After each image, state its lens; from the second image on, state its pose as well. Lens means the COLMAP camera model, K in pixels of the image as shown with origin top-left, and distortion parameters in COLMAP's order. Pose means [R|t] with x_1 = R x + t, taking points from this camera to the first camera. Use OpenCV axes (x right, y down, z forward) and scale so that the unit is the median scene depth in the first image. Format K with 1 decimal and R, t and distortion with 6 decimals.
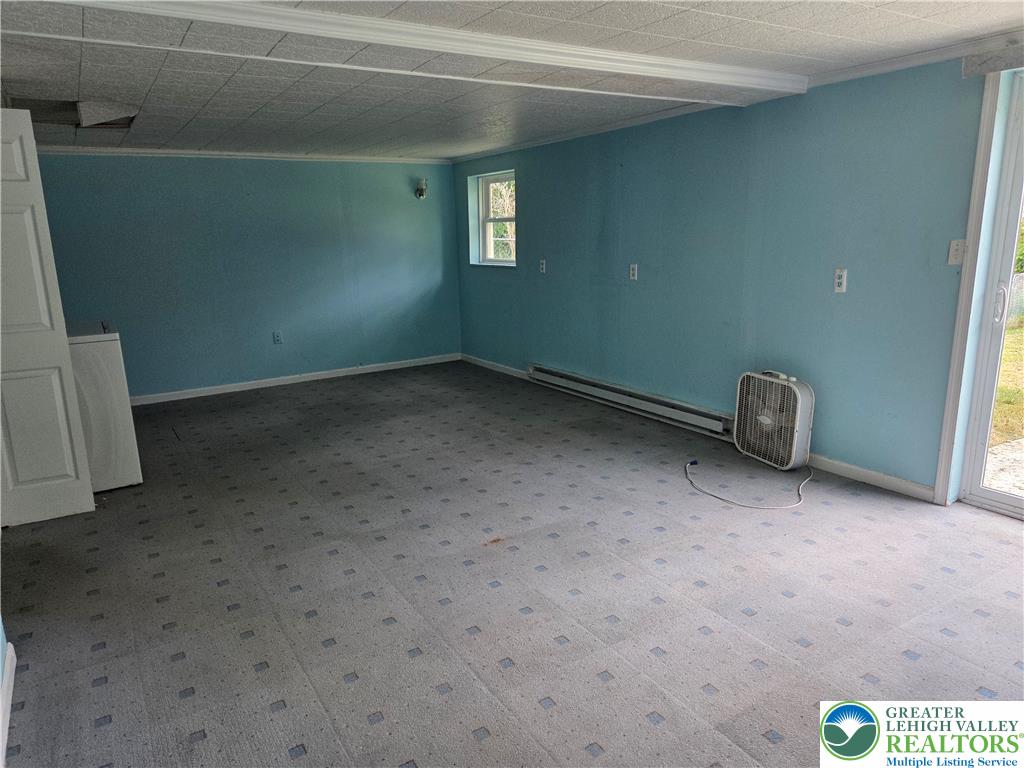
lens RADIAL K [[662.2, 0, 501.5], [0, 662.2, 383.0], [0, 0, 1]] dist [0.079053, -0.061485]
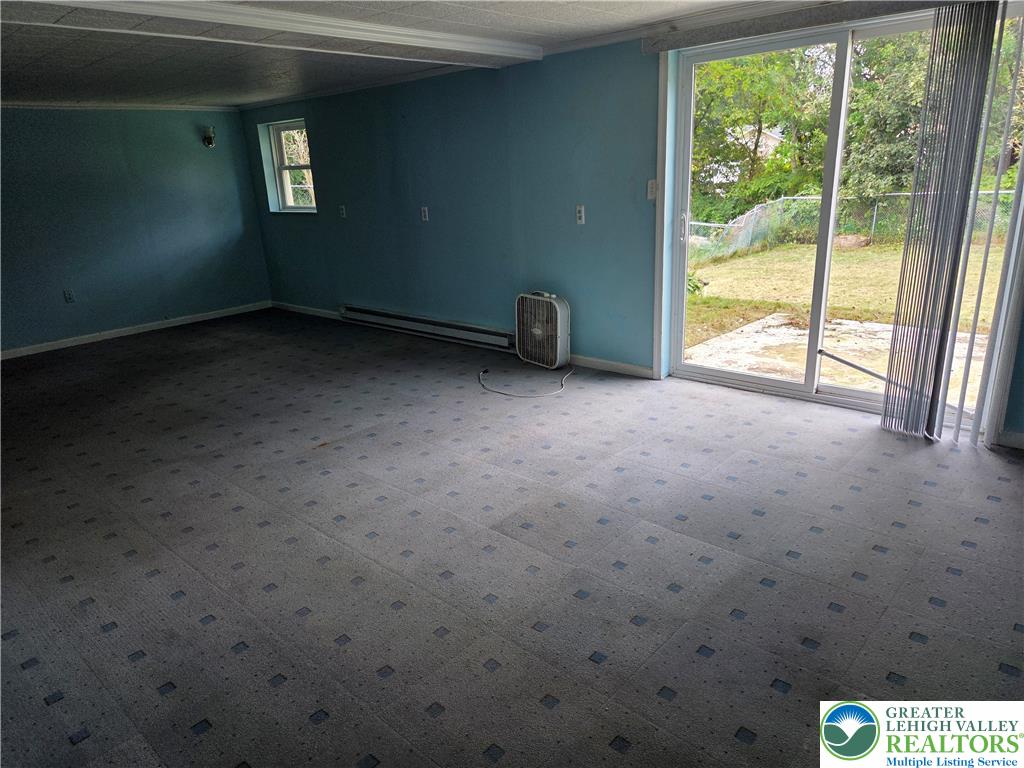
lens RADIAL K [[662.2, 0, 501.5], [0, 662.2, 383.0], [0, 0, 1]] dist [0.079053, -0.061485]
pose [[0.960639, -0.105479, 0.256995, 0.002941], [0.085311, 0.992422, 0.088433, 0.039235], [-0.264375, -0.063028, 0.962358, -0.192200]]
